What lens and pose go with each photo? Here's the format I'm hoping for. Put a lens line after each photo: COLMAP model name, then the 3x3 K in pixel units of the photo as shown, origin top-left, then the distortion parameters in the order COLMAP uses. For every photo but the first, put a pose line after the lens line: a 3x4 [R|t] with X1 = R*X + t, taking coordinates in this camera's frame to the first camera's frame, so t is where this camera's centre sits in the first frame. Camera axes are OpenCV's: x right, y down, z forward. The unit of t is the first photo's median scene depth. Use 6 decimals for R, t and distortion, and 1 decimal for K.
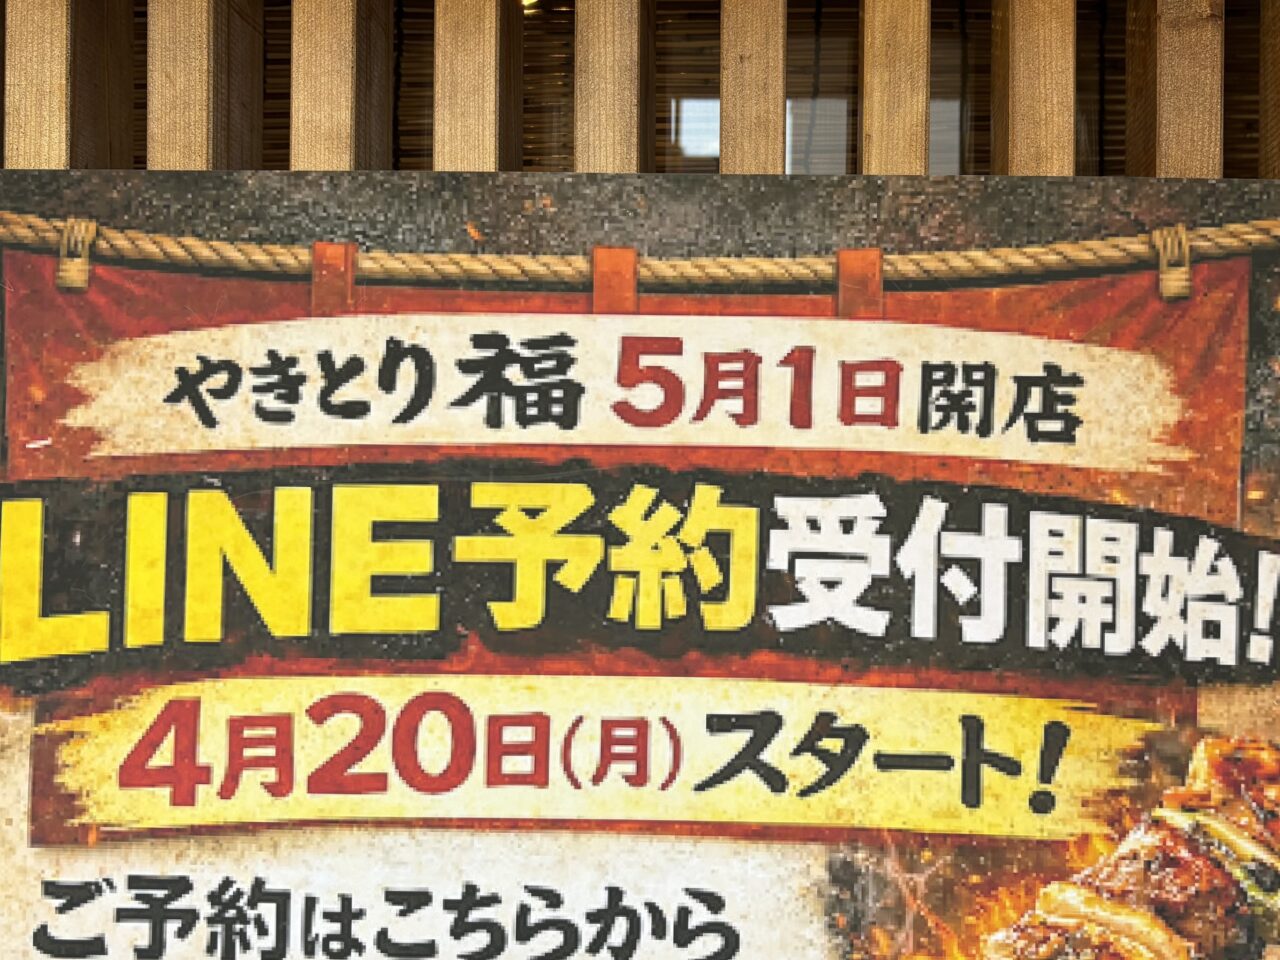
lens RADIAL K [[977.9, 0, 639.7], [0, 977.9, 481.3], [0, 0, 1]] dist [0.014210, 0.002947]
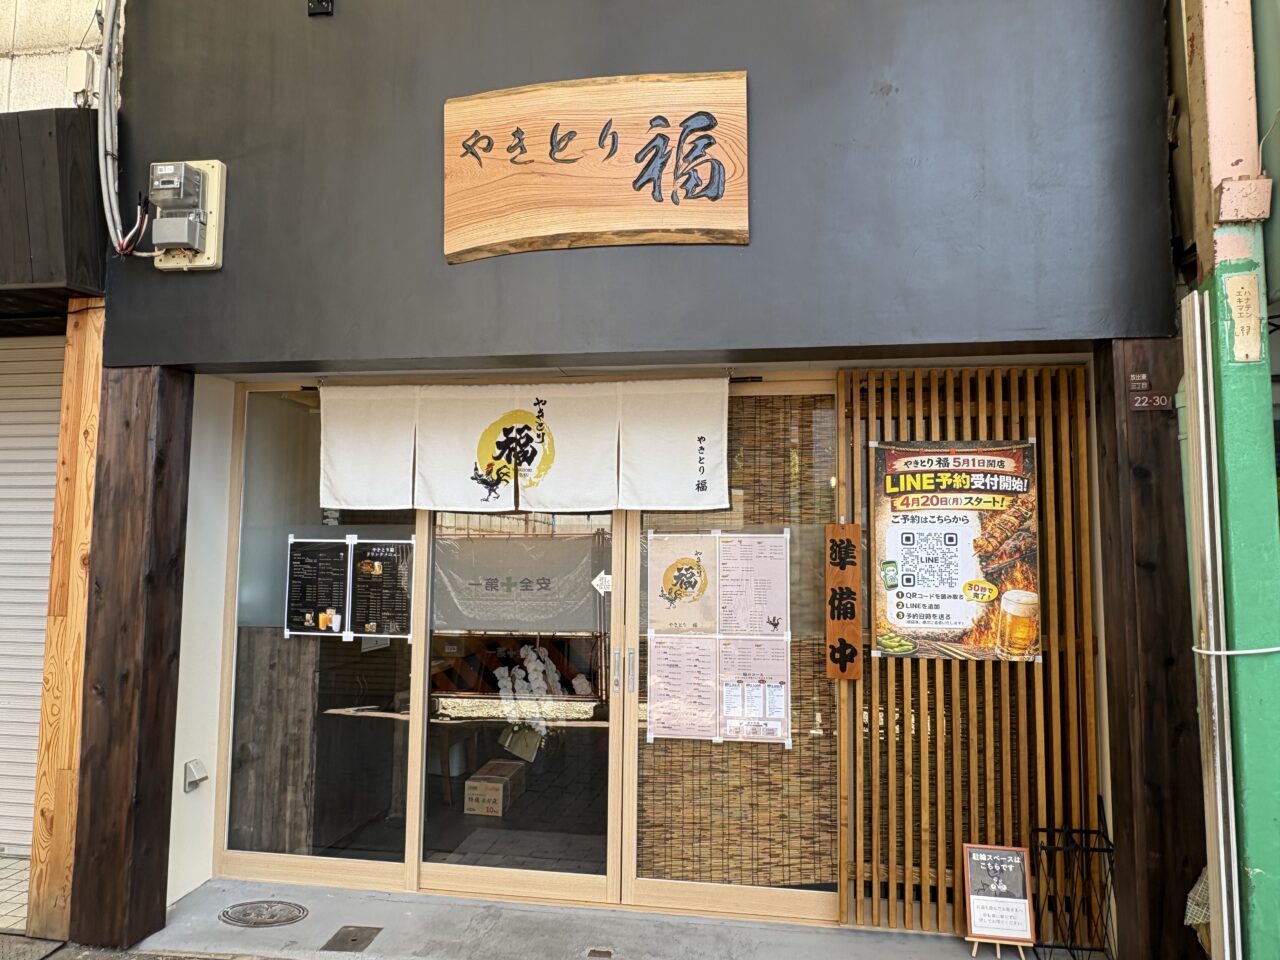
lens RADIAL K [[894.3, 0, 639.1], [0, 894.3, 476.9], [0, 0, 1]] dist [0.007573, 0.000344]
pose [[0.991053, -0.013053, -0.132829, -1.886341], [0.002479, 0.996835, -0.079463, 0.717831], [0.133446, 0.078423, 0.987948, -7.938357]]
